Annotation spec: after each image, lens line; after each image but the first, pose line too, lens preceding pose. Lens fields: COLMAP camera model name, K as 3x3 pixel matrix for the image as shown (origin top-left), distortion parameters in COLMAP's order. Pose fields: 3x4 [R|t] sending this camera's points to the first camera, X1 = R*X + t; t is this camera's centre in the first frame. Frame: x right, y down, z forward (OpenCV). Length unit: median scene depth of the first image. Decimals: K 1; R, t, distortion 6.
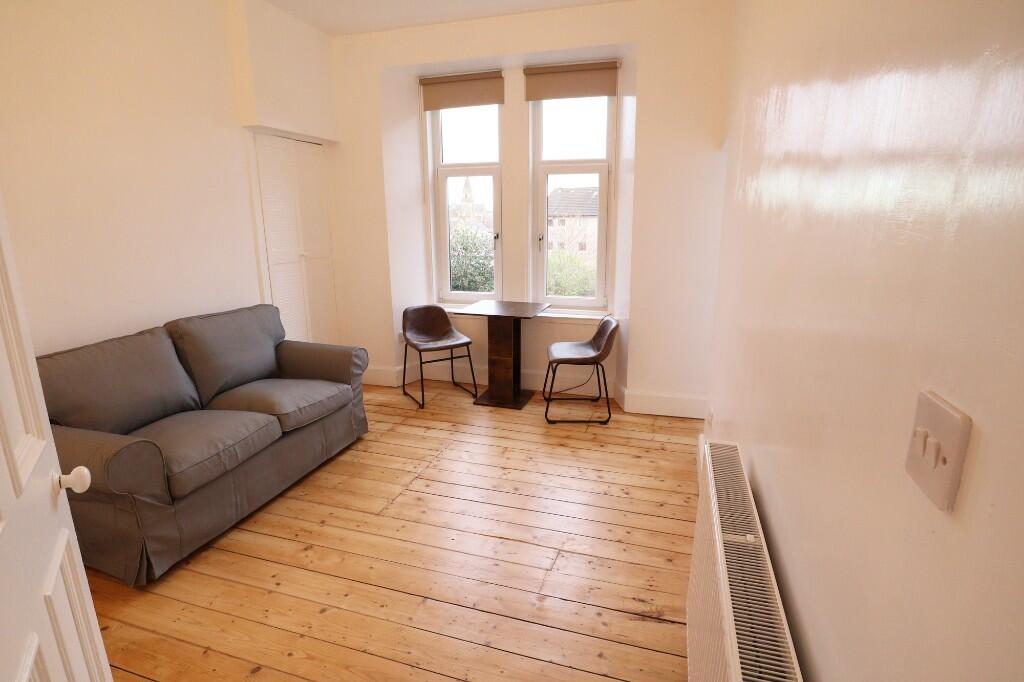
lens RADIAL K [[517.8, 0, 515.3], [0, 517.8, 345.8], [0, 0, 1]] dist [-0.032480, 0.000126]
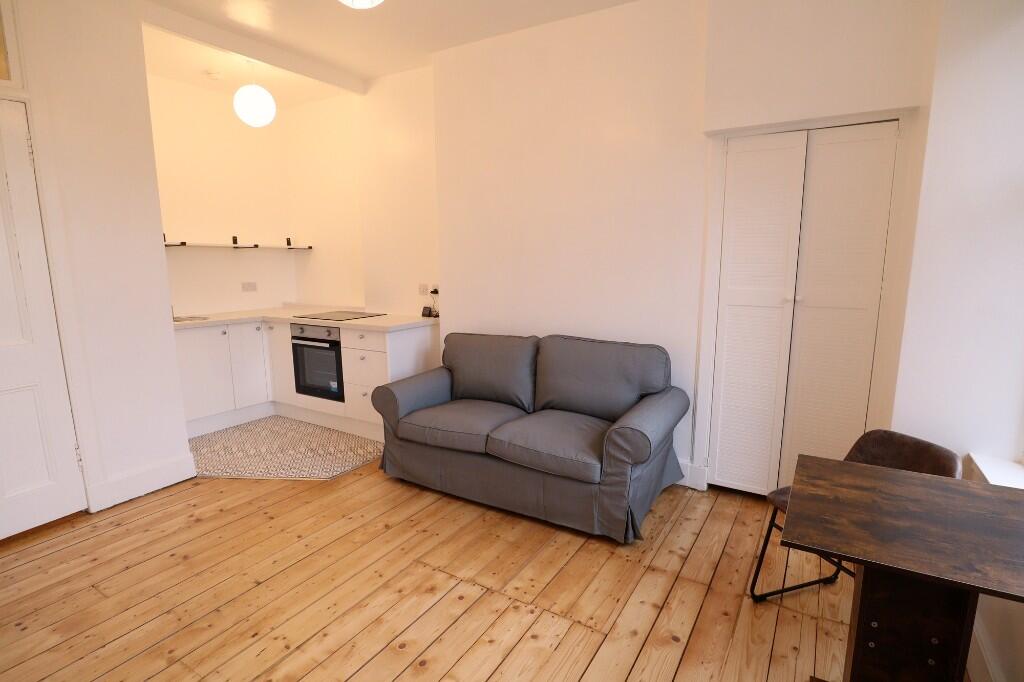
lens RADIAL K [[517.8, 0, 515.3], [0, 517.8, 345.8], [0, 0, 1]] dist [-0.032480, 0.000126]
pose [[-0.245816, 0.175809, -0.953240, 0.438467], [-0.218097, 0.948166, 0.231115, -0.256461], [0.944462, 0.264710, -0.194731, 1.057021]]
